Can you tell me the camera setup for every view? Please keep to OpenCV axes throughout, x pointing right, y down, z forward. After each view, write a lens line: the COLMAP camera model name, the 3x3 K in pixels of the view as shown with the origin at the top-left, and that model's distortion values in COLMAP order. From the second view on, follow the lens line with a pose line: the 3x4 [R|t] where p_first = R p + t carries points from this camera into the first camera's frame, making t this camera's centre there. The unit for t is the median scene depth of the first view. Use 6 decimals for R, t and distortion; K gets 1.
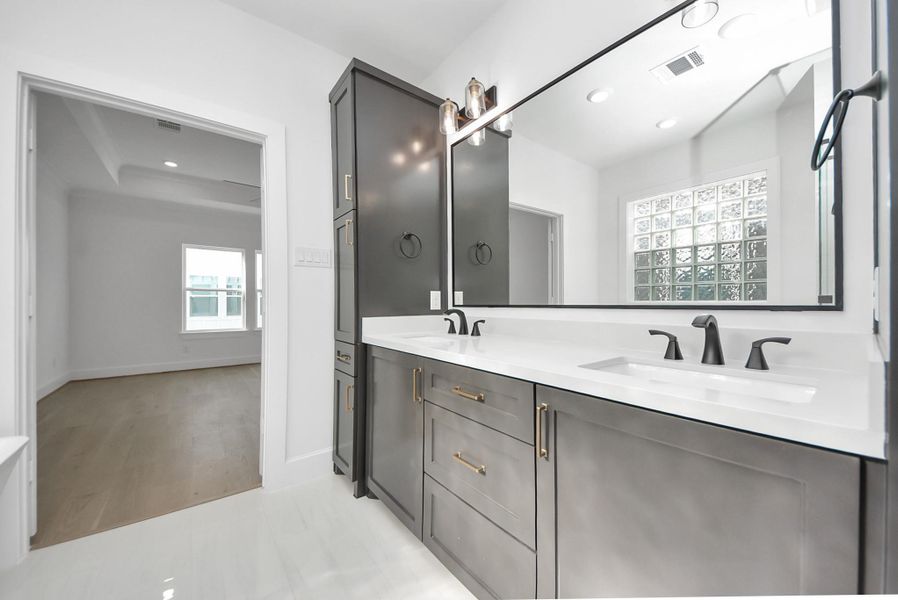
lens RADIAL K [[332.7, 0, 461.4], [0, 332.7, 307.9], [0, 0, 1]] dist [0.007570, -0.006284]
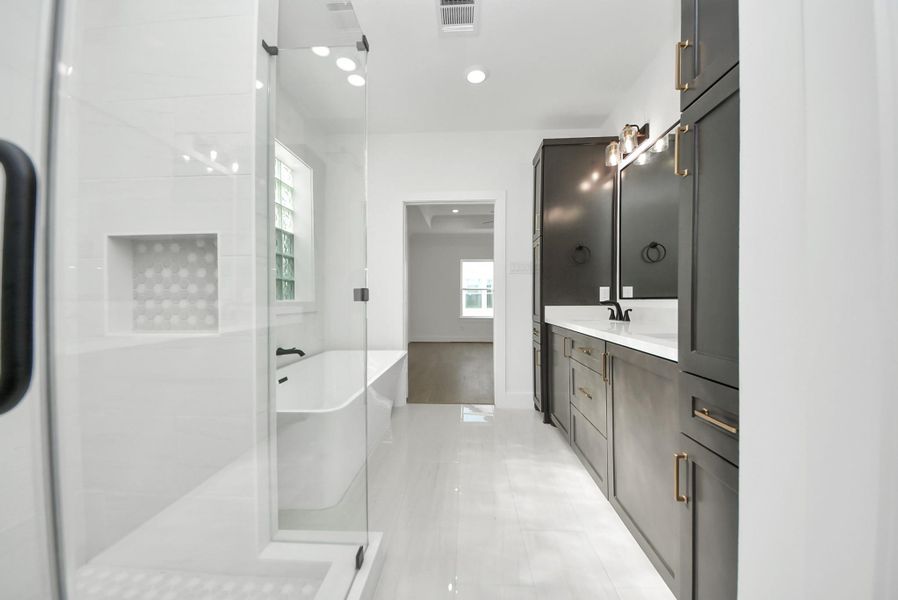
lens RADIAL K [[332.7, 0, 449.9], [0, 332.7, 301.3], [0, 0, 1]] dist [0.007570, -0.006284]
pose [[0.740390, -0.005019, -0.672159, 0.391164], [0.002952, 0.999987, -0.004216, 0.009517], [0.672171, 0.001137, 0.740395, -0.421439]]
